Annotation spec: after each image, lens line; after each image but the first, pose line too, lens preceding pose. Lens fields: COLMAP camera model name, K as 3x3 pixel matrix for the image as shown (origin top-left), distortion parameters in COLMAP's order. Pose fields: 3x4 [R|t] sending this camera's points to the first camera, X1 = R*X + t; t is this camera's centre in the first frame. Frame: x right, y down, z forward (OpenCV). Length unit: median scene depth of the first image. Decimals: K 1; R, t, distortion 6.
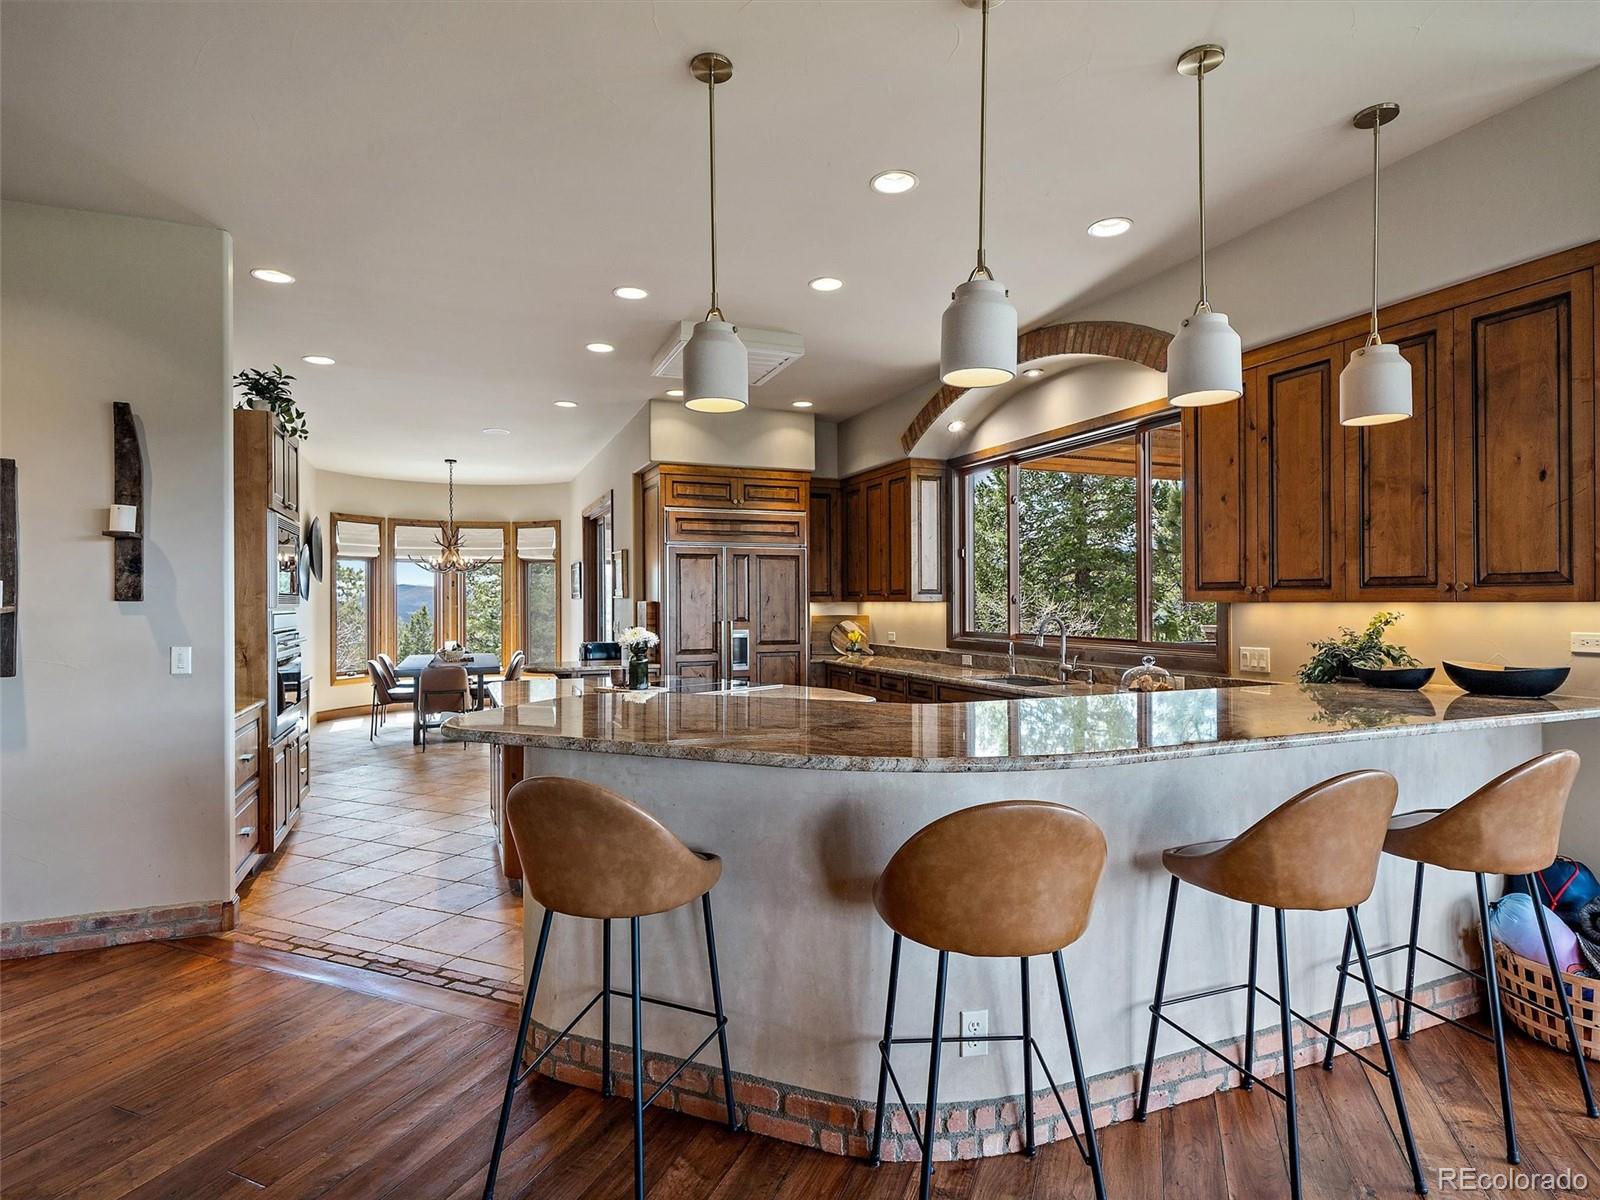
lens RADIAL K [[838.1, 0, 796.1], [0, 838.1, 597.6], [0, 0, 1]] dist [-0.002268, 0.000997]
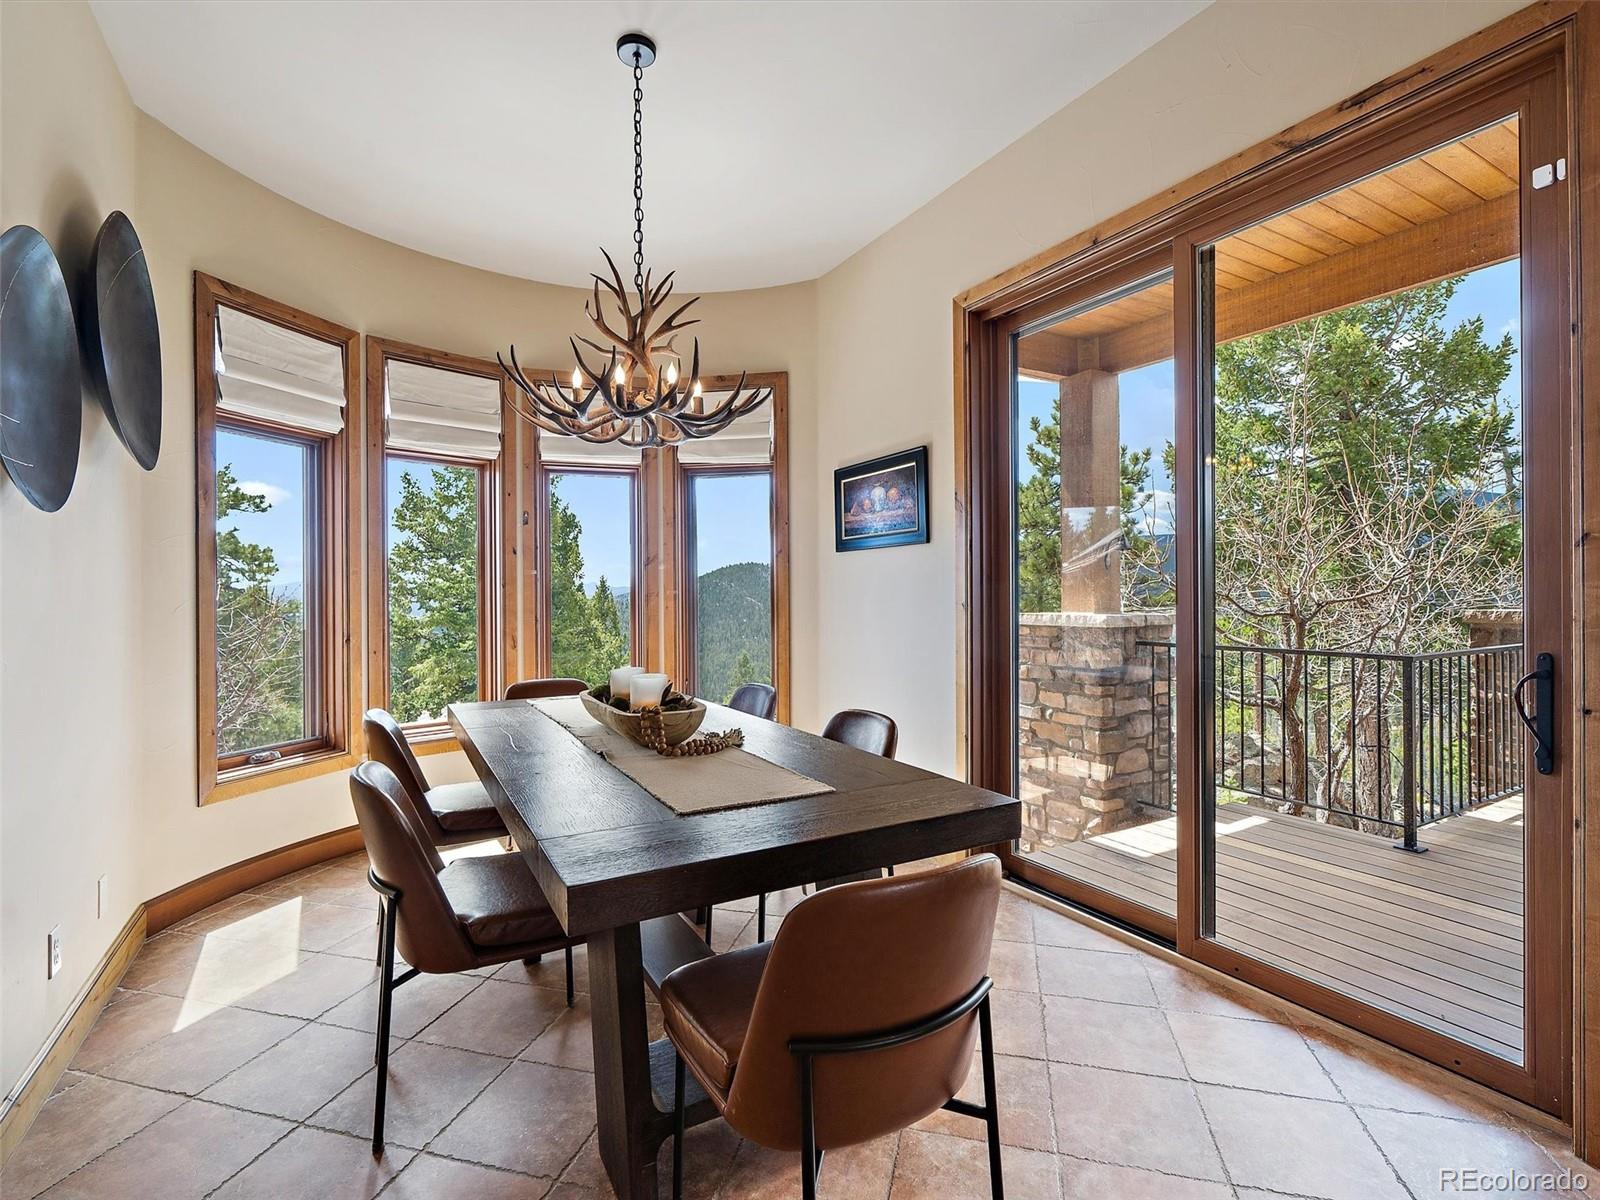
lens RADIAL K [[745.7, 0, 786.8], [0, 745.7, 598.0], [0, 0, 1]] dist [-0.001141, -0.001098]
pose [[0.991423, -0.001592, 0.130679, -0.613929], [0.000749, 0.999979, 0.006498, 0.039501], [-0.130687, -0.006344, 0.991403, 1.146263]]
